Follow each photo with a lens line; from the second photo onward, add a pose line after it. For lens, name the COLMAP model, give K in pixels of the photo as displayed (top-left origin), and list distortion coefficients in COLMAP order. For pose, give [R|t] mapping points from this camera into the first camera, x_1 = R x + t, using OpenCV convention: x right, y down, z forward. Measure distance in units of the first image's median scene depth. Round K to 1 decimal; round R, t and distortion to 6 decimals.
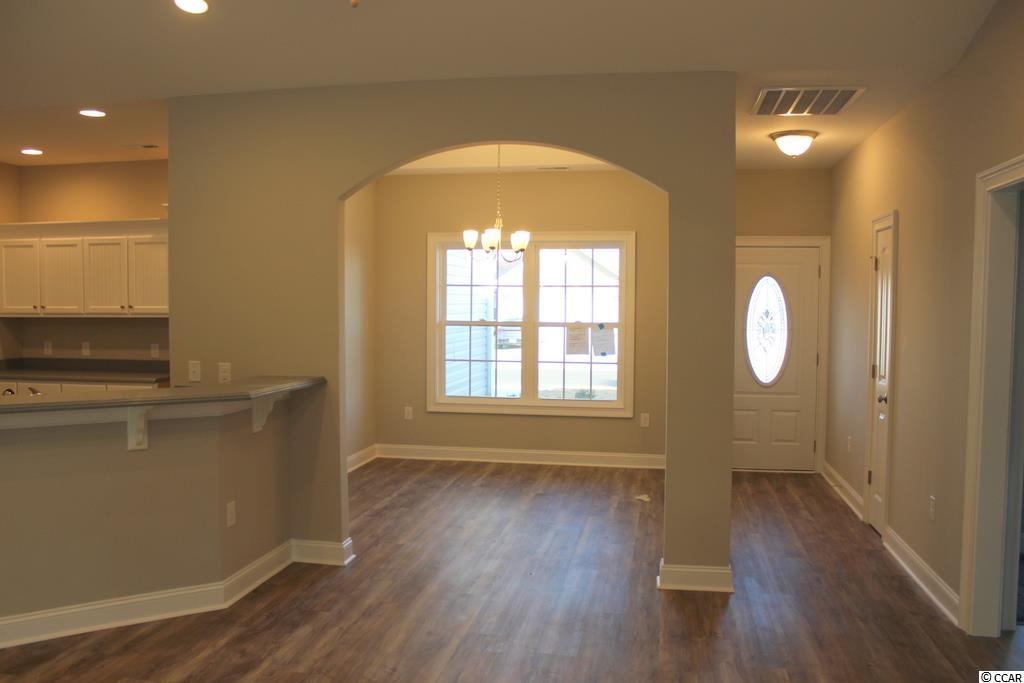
lens RADIAL K [[853.5, 0, 505.5], [0, 853.5, 337.9], [0, 0, 1]] dist [-0.140331, 0.100152]
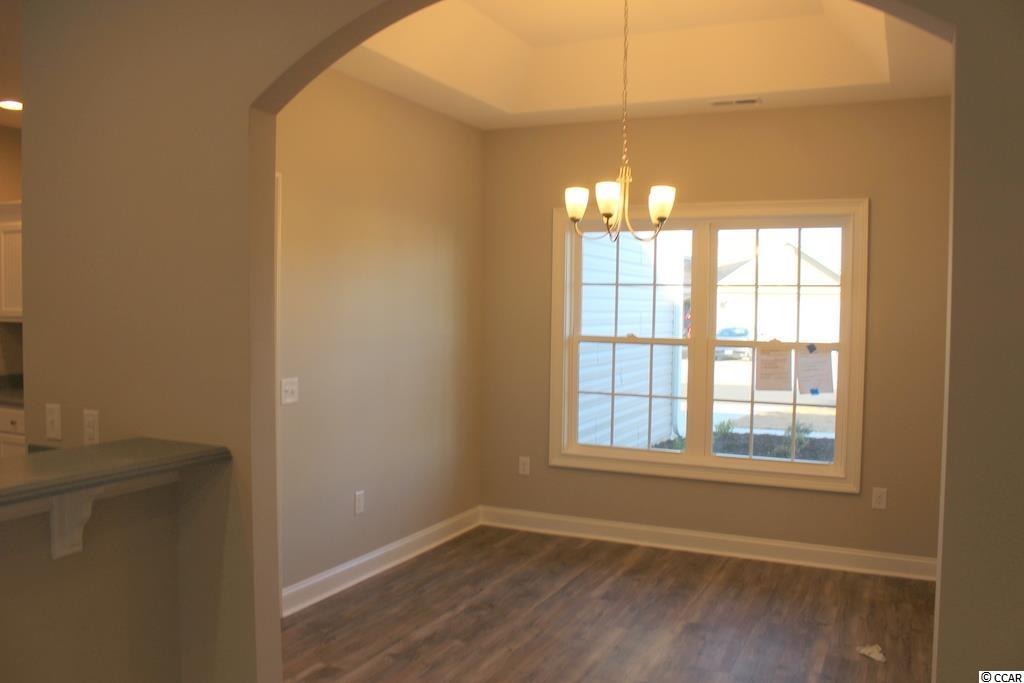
lens RADIAL K [[853.5, 0, 505.3], [0, 853.5, 337.3], [0, 0, 1]] dist [-0.140331, 0.100152]
pose [[0.966331, 0.017291, -0.256722, 0.051434], [-0.019432, 0.999794, -0.005805, -0.013677], [0.256569, 0.010599, 0.966468, 0.327239]]
